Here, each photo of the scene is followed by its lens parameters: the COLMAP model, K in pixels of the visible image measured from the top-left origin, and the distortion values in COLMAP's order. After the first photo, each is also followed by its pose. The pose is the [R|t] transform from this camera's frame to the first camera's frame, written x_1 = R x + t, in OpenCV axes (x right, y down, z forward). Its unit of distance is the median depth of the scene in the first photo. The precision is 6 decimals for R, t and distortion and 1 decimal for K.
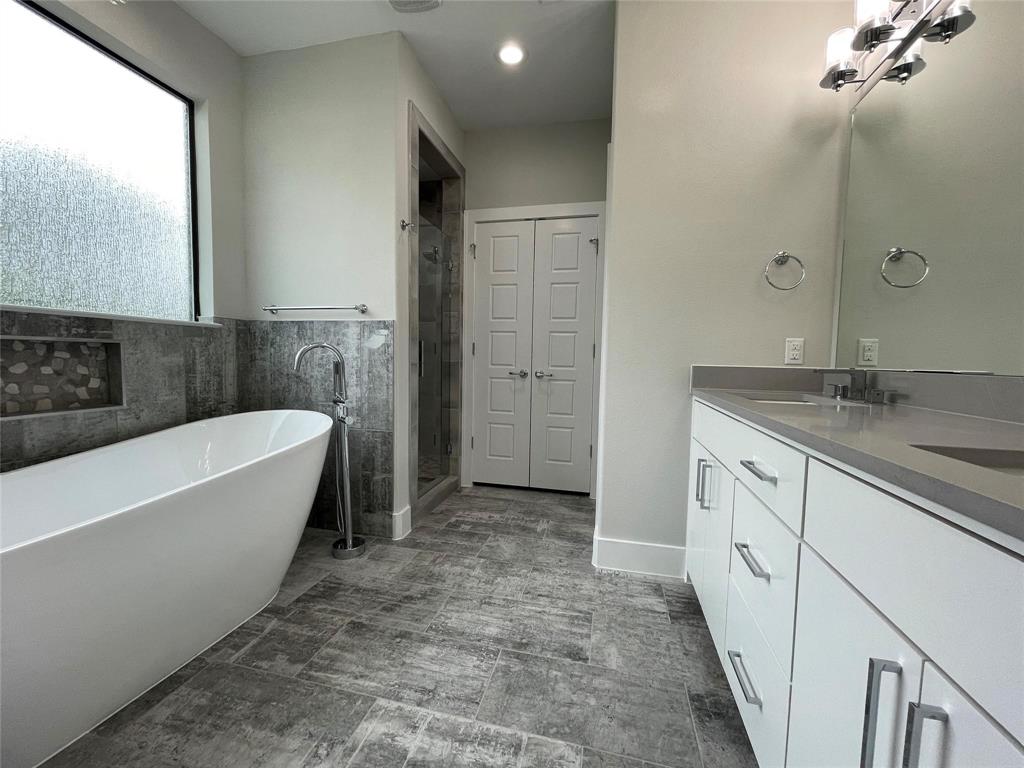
lens RADIAL K [[416.2, 0, 513.9], [0, 416.2, 385.6], [0, 0, 1]] dist [0.001266, -0.000800]
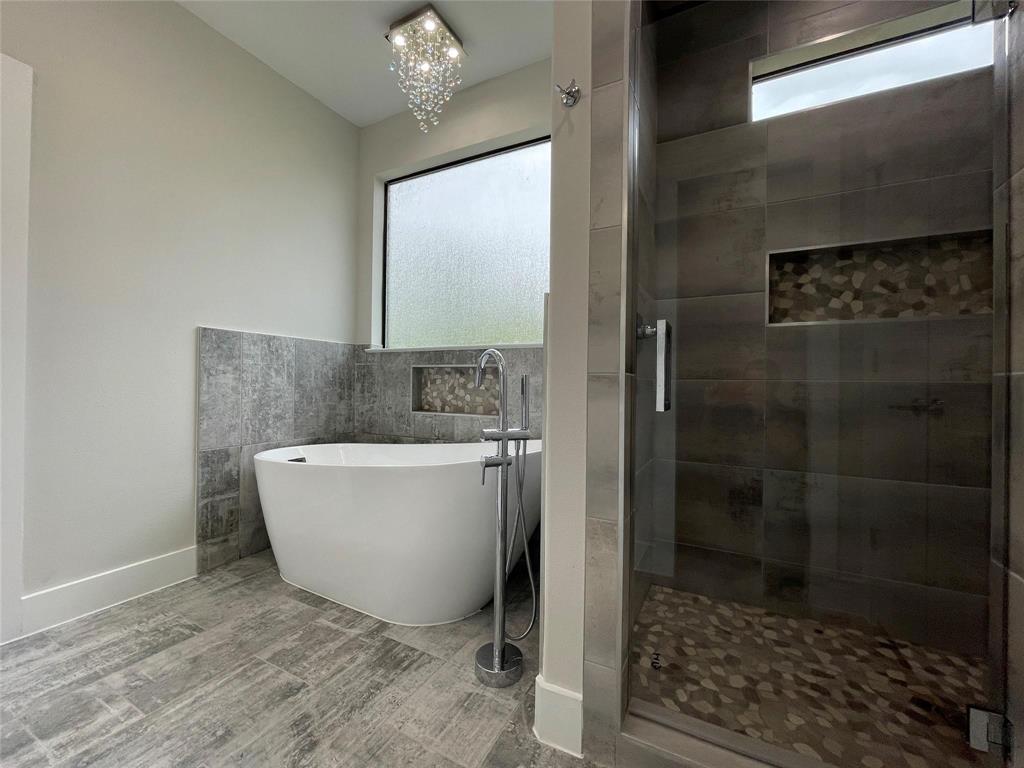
lens RADIAL K [[416.2, 0, 518.4], [0, 416.2, 380.6], [0, 0, 1]] dist [0.001266, -0.000800]
pose [[-0.252935, -0.024557, -0.967172, 0.317821], [-0.075296, 0.997145, -0.005627, -0.064657], [0.964549, 0.071401, -0.254062, 1.581395]]
